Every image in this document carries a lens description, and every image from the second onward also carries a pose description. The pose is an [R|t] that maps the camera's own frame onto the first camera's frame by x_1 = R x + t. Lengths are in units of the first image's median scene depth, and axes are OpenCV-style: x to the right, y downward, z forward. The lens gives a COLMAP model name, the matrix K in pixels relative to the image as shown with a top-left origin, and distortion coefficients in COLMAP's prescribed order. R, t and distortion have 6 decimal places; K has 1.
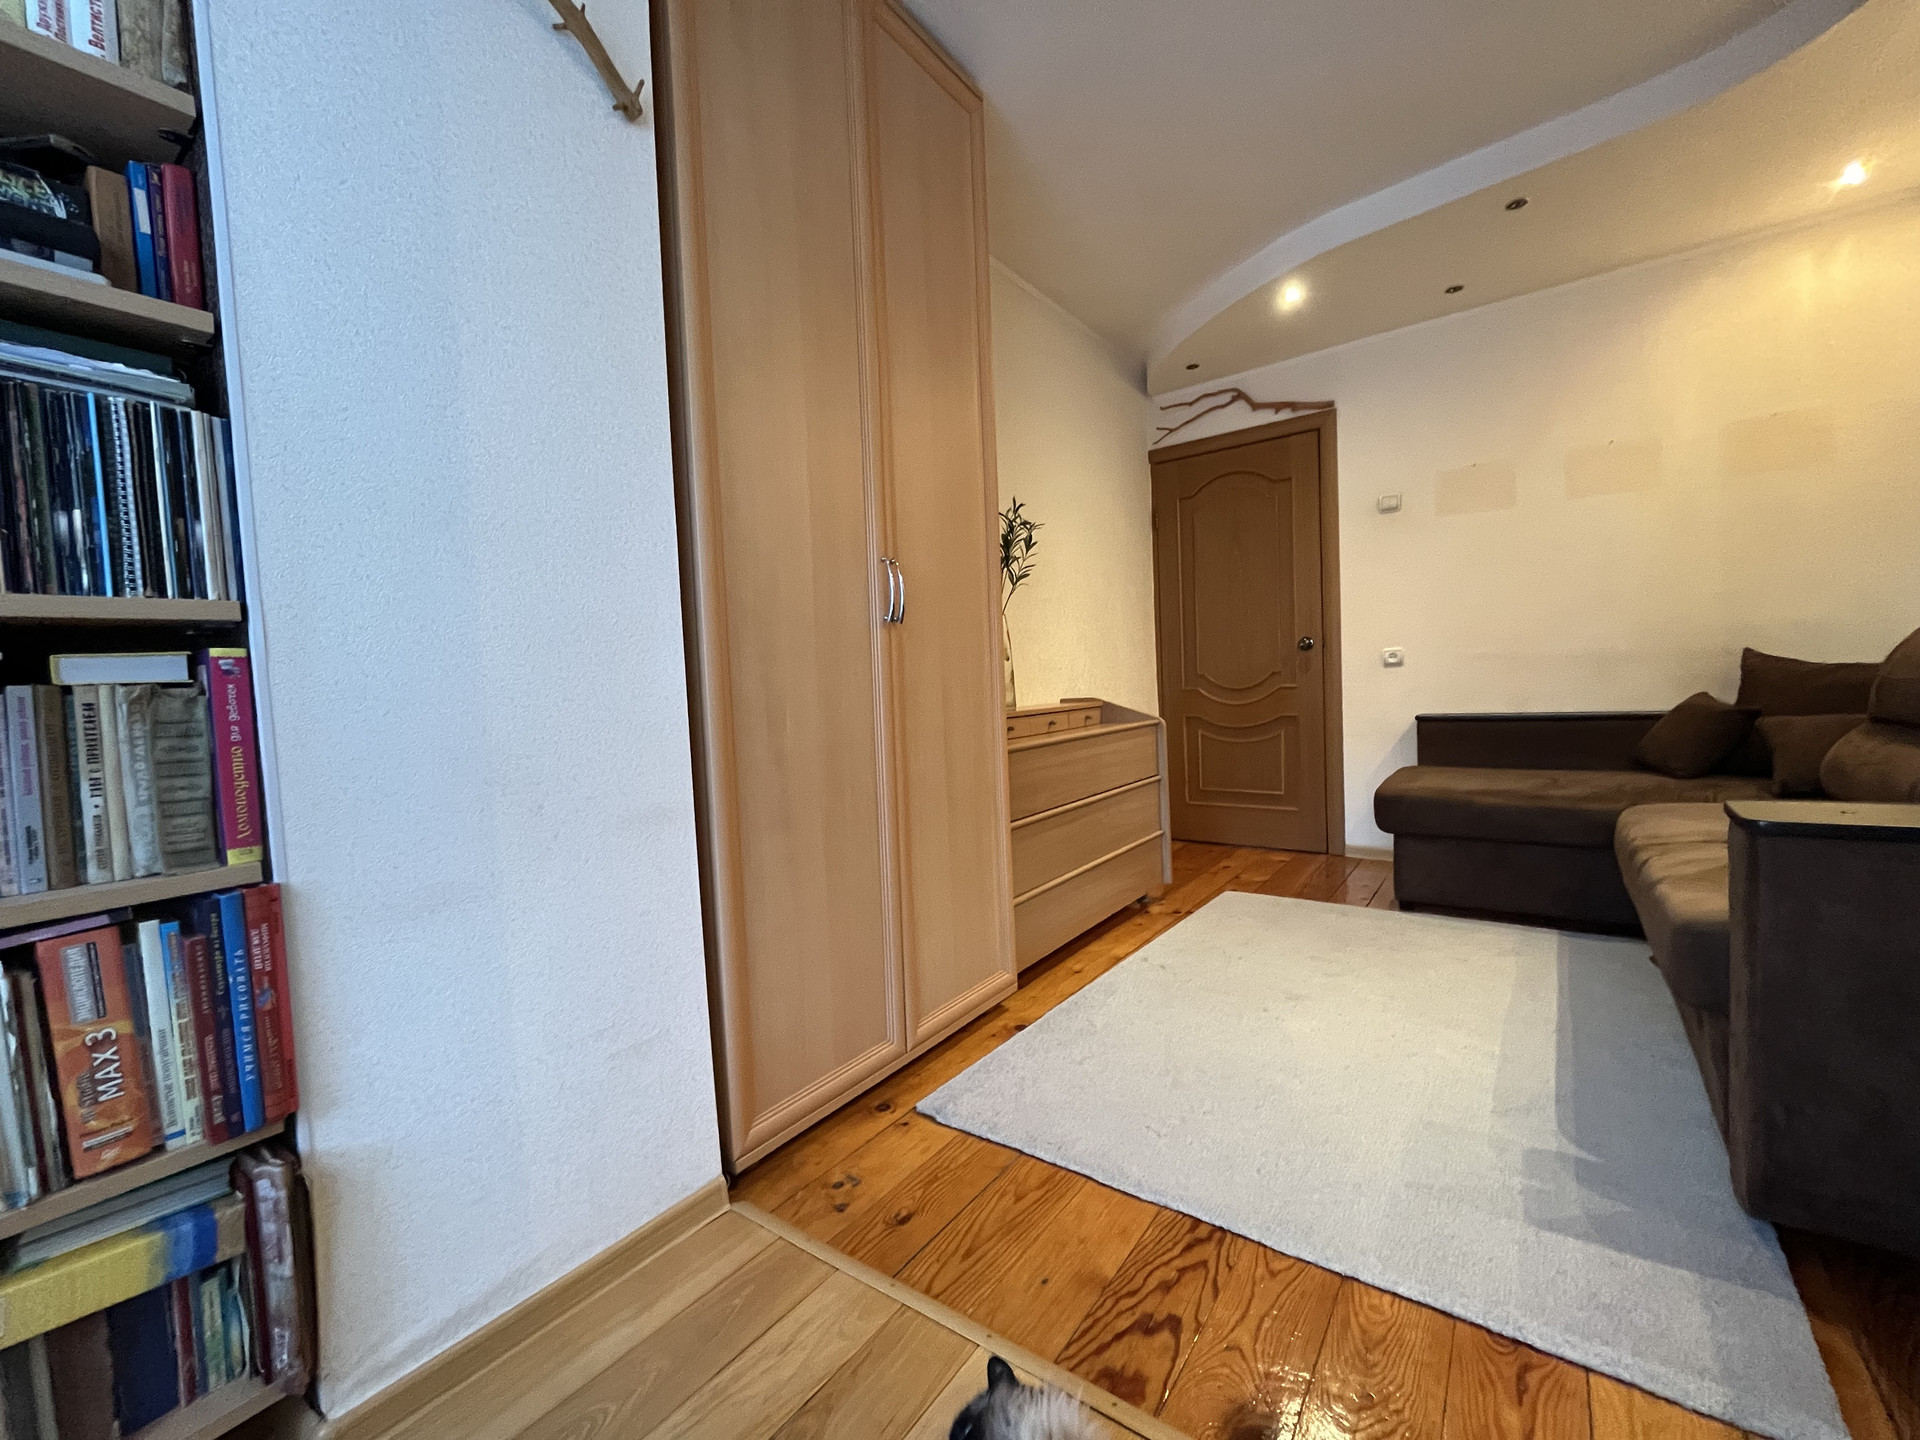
lens RADIAL K [[780.9, 0, 957.8], [0, 780.9, 723.7], [0, 0, 1]] dist [-0.005102, 0.000237]
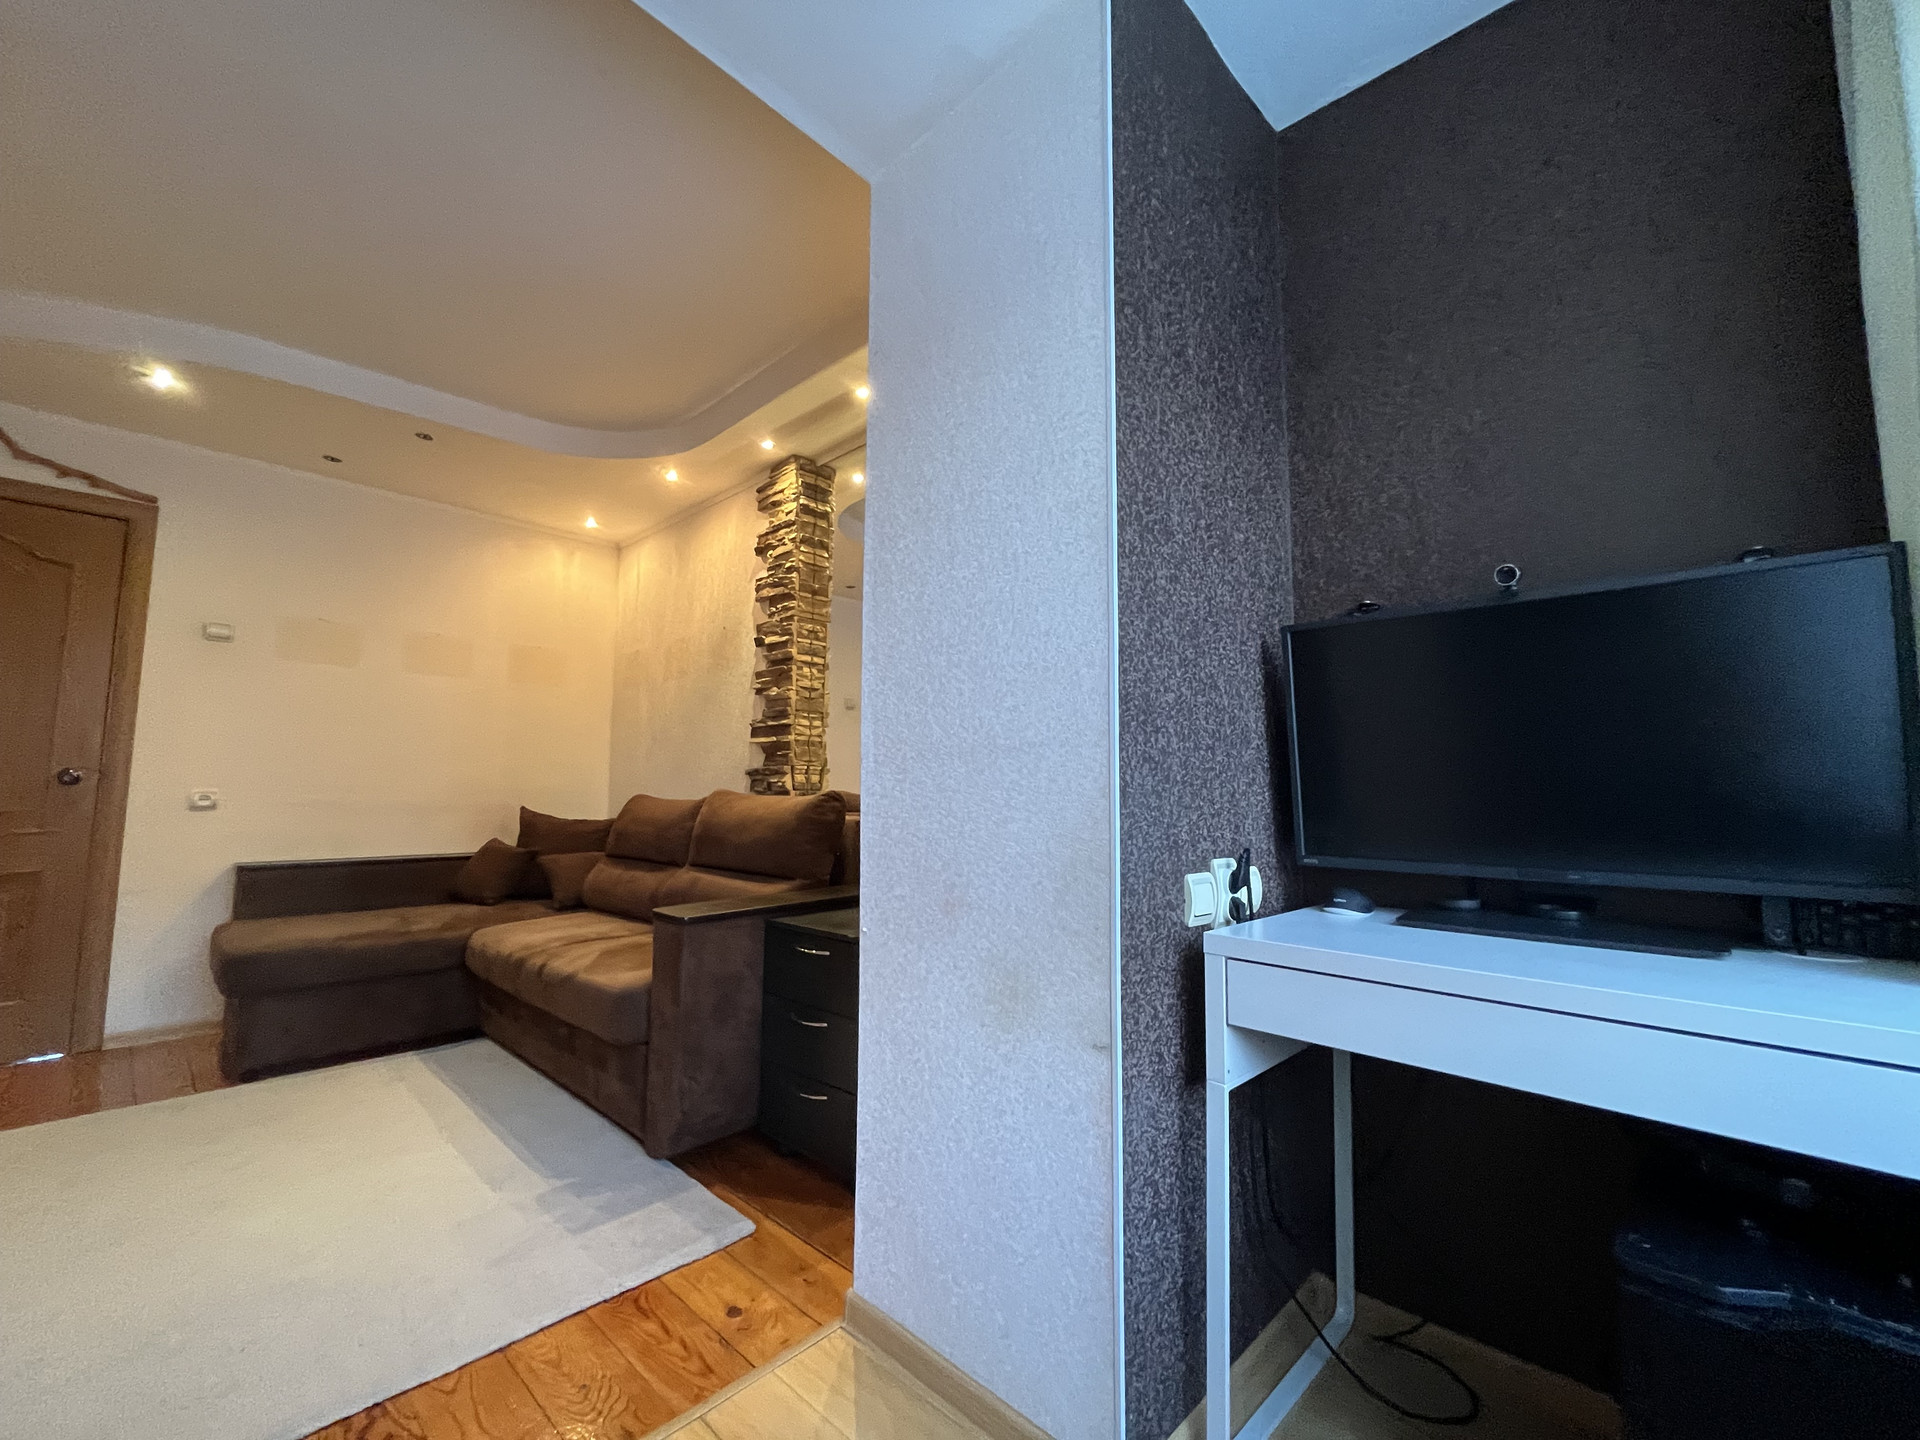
lens RADIAL K [[780.9, 0, 959.4], [0, 780.9, 722.2], [0, 0, 1]] dist [-0.005102, 0.000237]
pose [[0.115838, 0.137058, 0.983767, -0.320409], [0.039771, 0.989000, -0.142470, -0.016429], [-0.992472, 0.055629, 0.109113, 0.056589]]
